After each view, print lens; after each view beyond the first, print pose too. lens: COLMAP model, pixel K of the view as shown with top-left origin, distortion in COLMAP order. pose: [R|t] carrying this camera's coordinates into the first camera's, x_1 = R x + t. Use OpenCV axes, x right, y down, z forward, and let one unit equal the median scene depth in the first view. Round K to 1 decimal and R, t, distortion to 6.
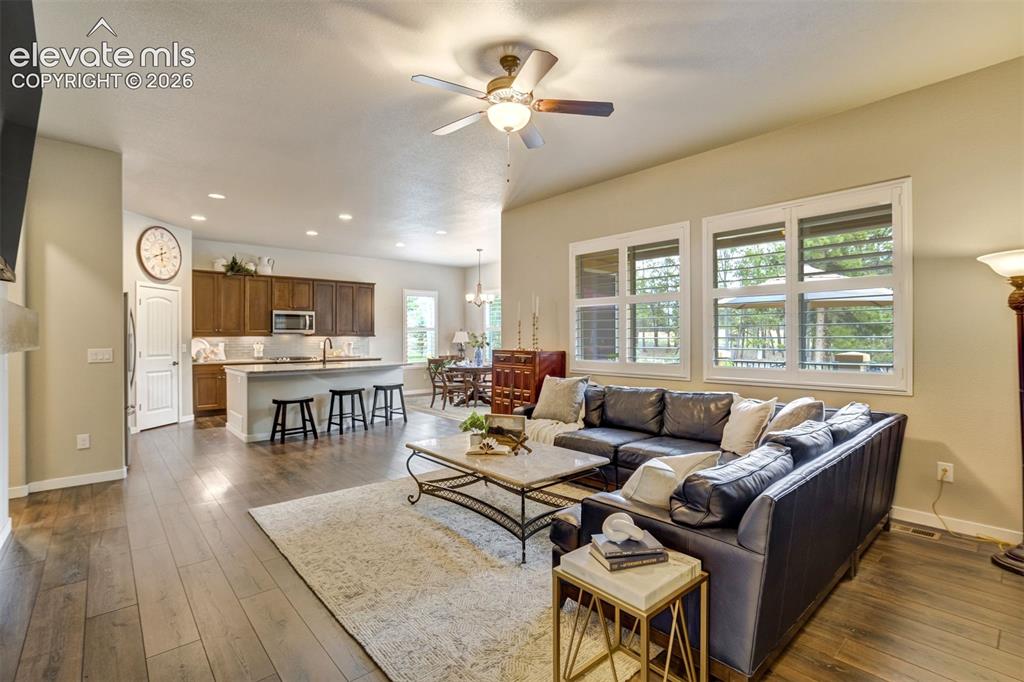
lens RADIAL K [[480.7, 0, 524.3], [0, 480.7, 340.2], [0, 0, 1]] dist [-0.033828, 0.006925]
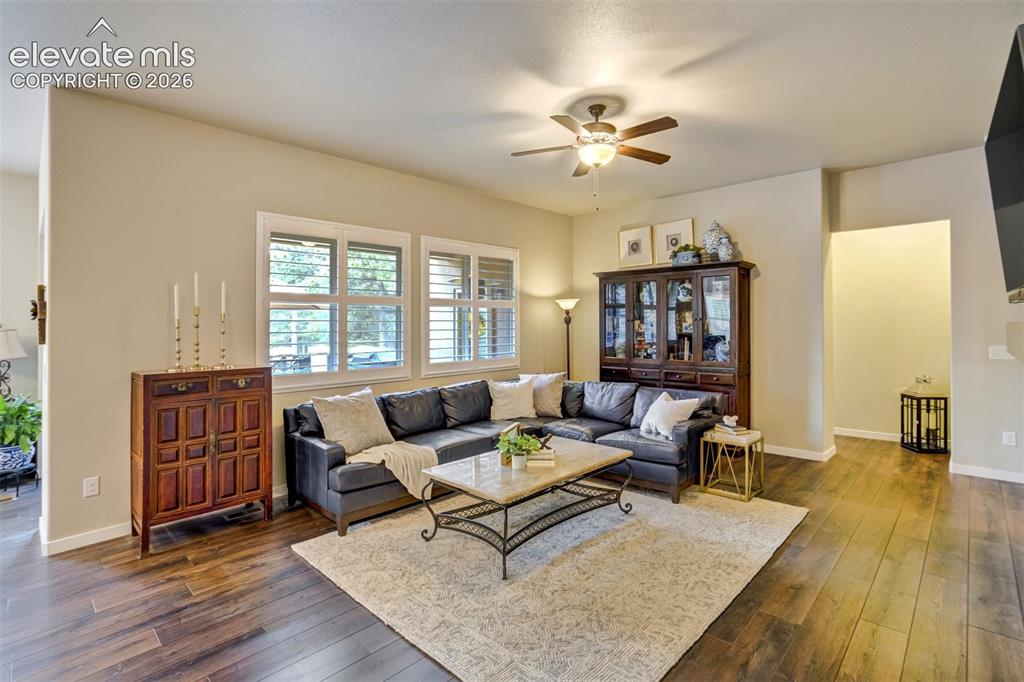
lens RADIAL K [[480.7, 0, 524.2], [0, 480.7, 327.0], [0, 0, 1]] dist [-0.033828, 0.006925]
pose [[-0.097511, 0.003953, 0.995227, -0.435620], [0.016049, 0.999868, -0.002399, -0.014917], [-0.995105, 0.015738, -0.097562, 0.478028]]
